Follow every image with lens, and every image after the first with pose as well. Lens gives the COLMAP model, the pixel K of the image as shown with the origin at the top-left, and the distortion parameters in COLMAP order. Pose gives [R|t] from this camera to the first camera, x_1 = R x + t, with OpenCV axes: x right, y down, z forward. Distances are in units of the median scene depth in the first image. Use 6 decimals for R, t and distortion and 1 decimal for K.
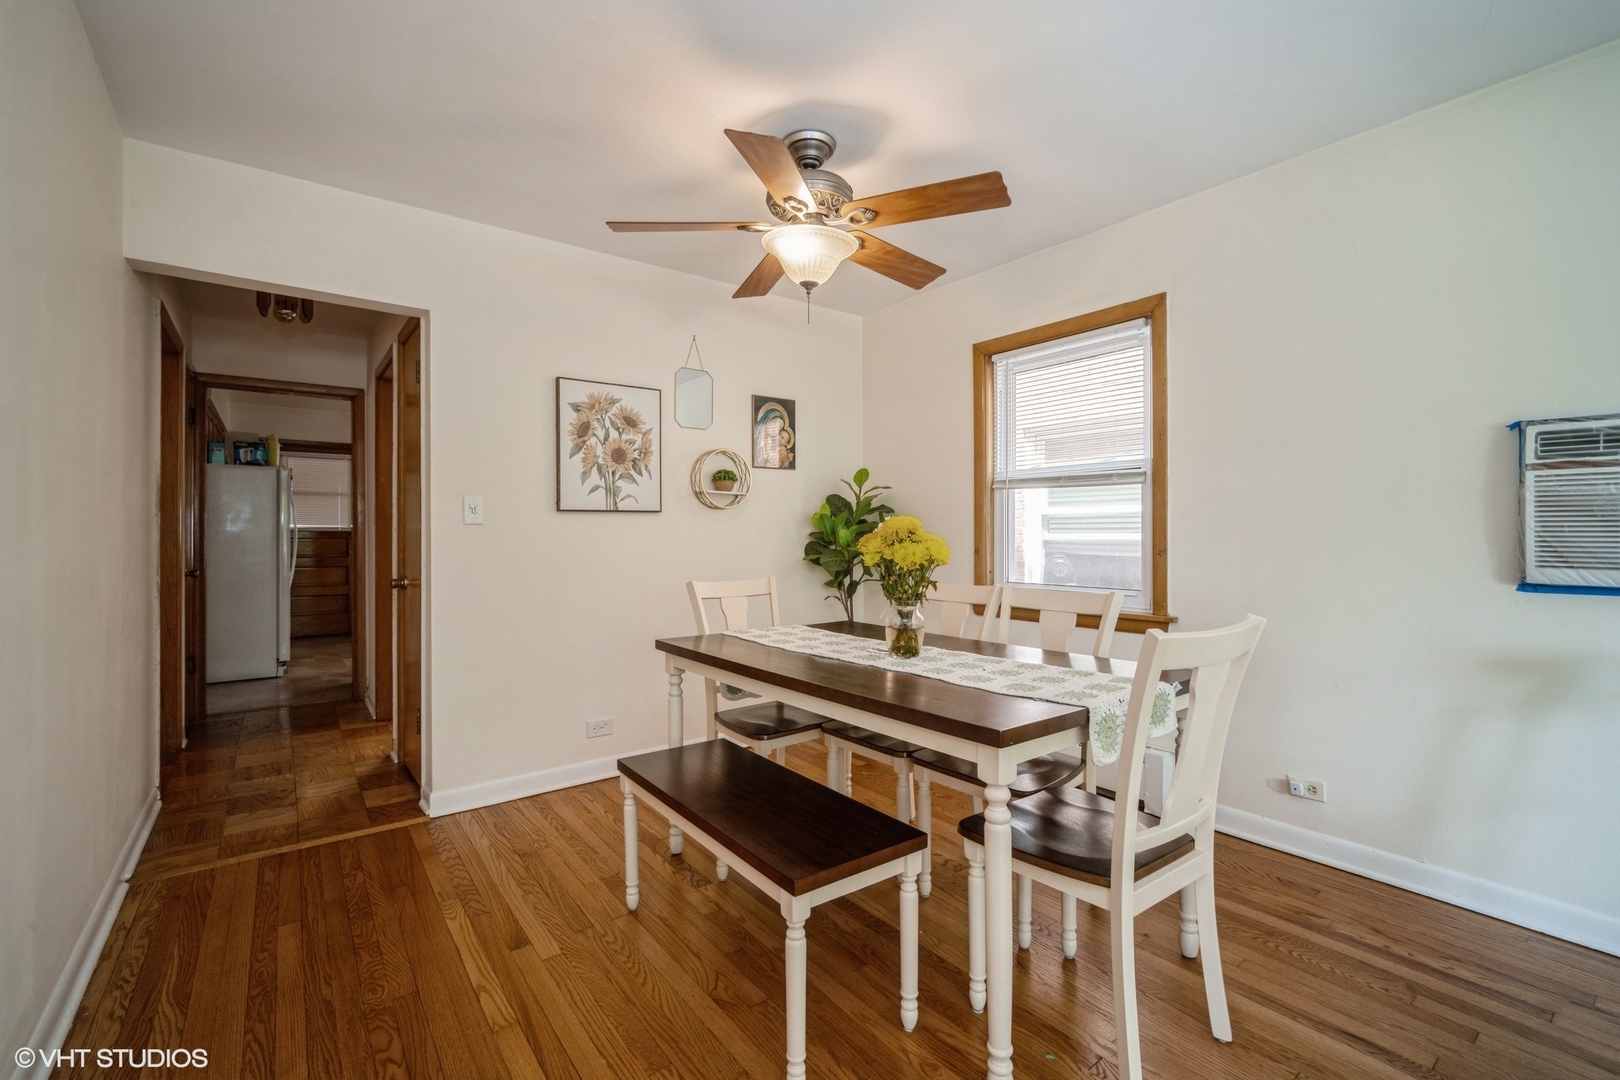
lens RADIAL K [[697.7, 0, 843.8], [0, 697.7, 531.9], [0, 0, 1]] dist [-0.010206, 0.002163]
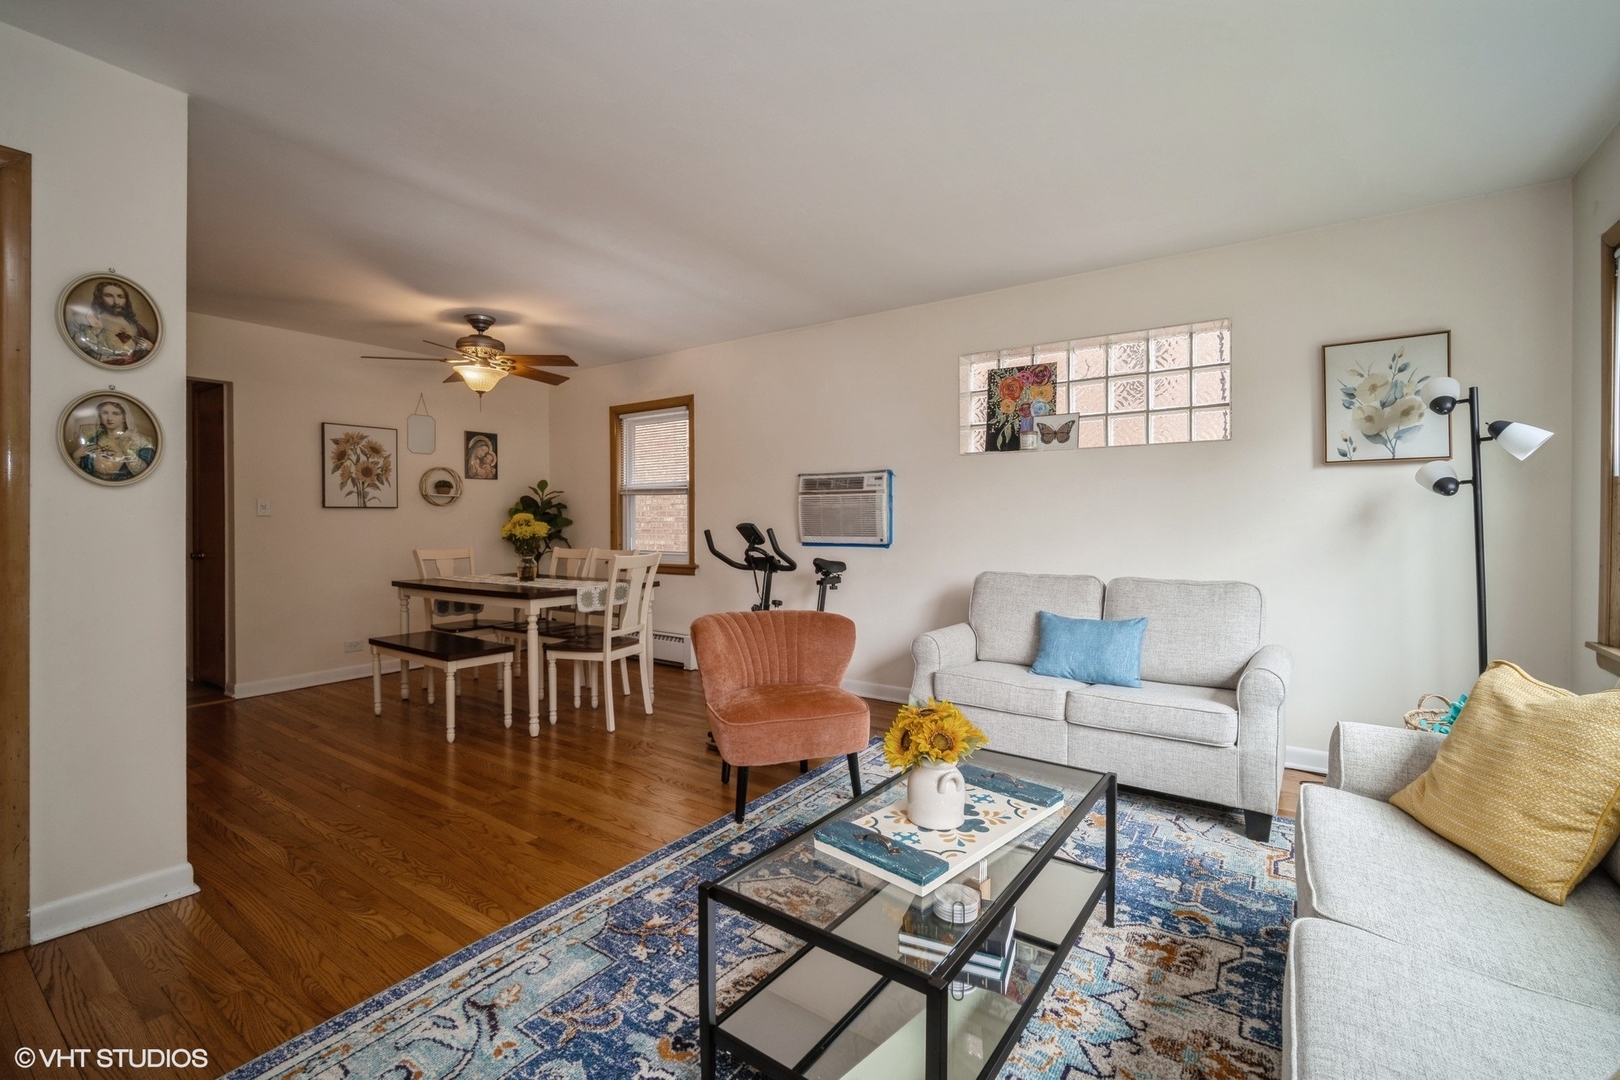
lens RADIAL K [[697.7, 0, 825.0], [0, 697.7, 526.1], [0, 0, 1]] dist [-0.010206, 0.002163]
pose [[0.961887, -0.003197, 0.273428, 0.240823], [0.000156, 0.999938, 0.011143, -0.005351], [-0.273447, -0.010675, 0.961828, -0.787210]]
